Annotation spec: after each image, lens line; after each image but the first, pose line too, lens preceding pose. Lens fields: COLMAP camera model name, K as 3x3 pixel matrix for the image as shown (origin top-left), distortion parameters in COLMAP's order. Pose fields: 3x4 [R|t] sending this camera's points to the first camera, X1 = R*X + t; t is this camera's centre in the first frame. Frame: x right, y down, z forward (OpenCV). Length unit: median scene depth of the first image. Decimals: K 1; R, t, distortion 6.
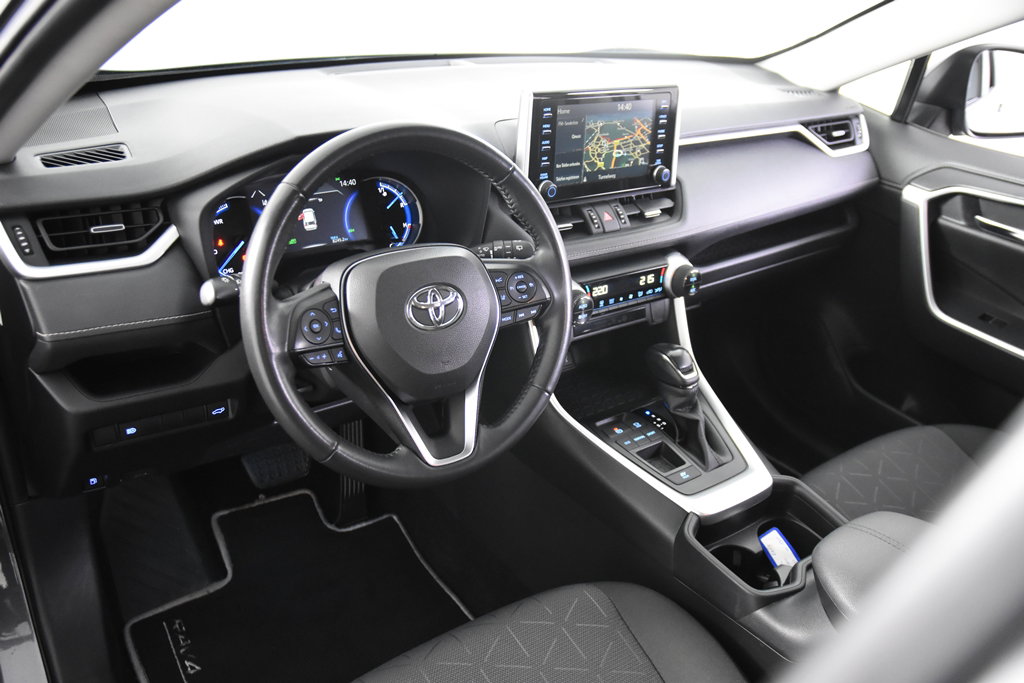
lens RADIAL K [[873.6, 0, 511.6], [0, 873.6, 343.0], [0, 0, 1]] dist [-0.059381, 0.022755]
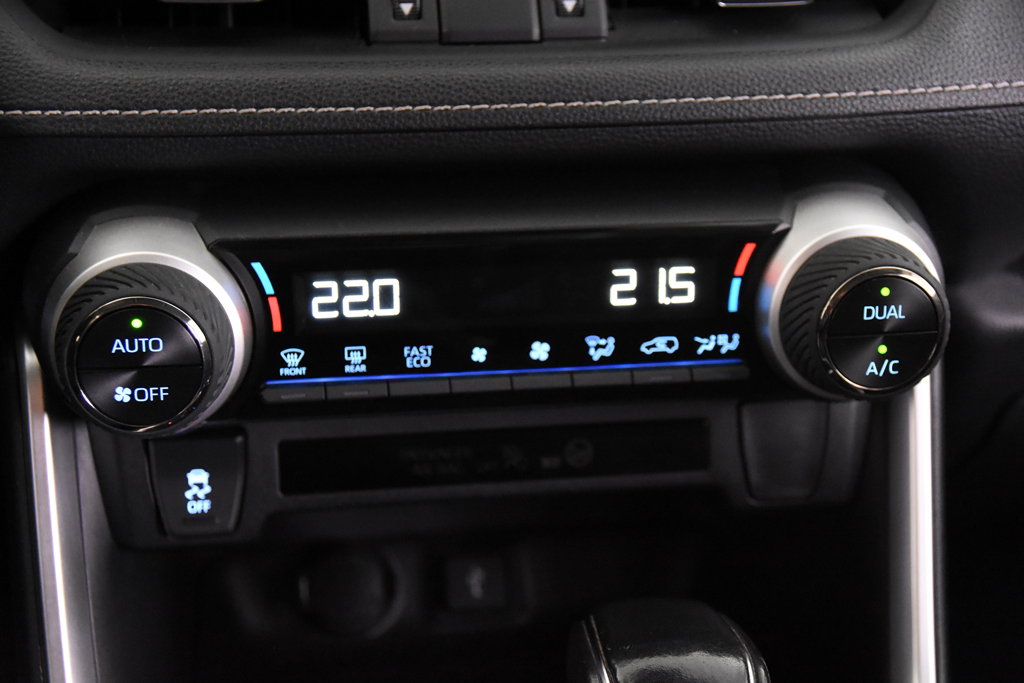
lens RADIAL K [[1601.7, 0, 507.0], [0, 1601.7, 348.3], [0, 0, 1]] dist [0.050873, 0.000000]
pose [[0.879207, 0.129220, -0.458582, 0.317778], [-0.162369, 0.986164, -0.033416, -0.040595], [0.447919, 0.103840, 0.888023, 0.666412]]
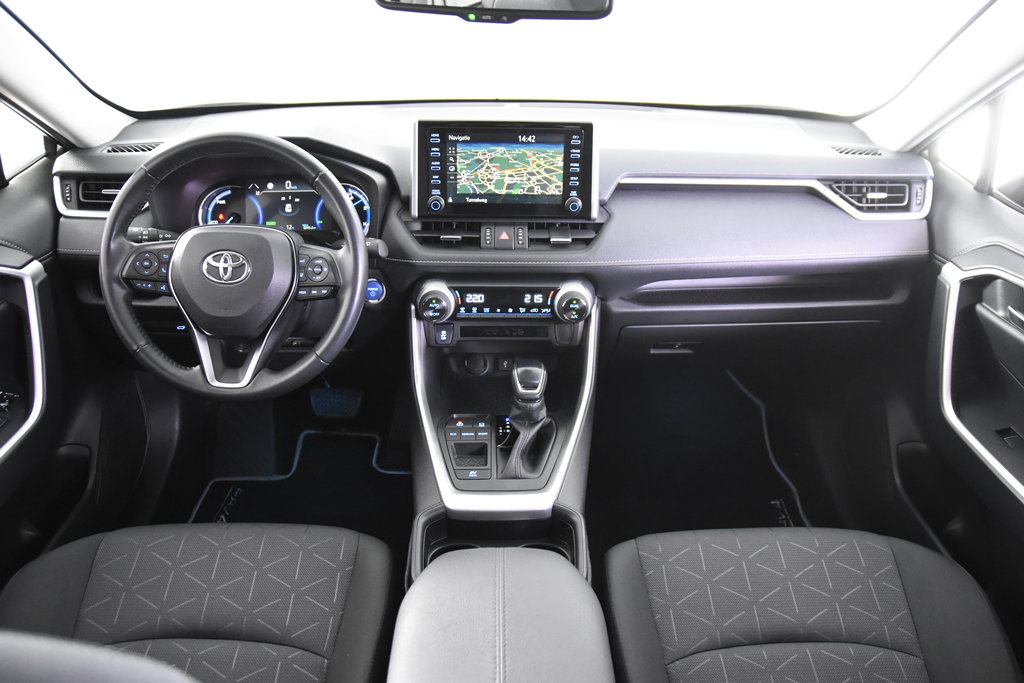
lens RADIAL K [[774.3, 0, 513.3], [0, 774.3, 347.3], [0, 0, 1]] dist [-0.114103, 0.081675]
pose [[0.819155, 0.189930, -0.541212, 0.692873], [-0.212961, 0.976846, 0.020480, -0.029290], [0.532571, 0.098481, 0.840636, 0.195330]]
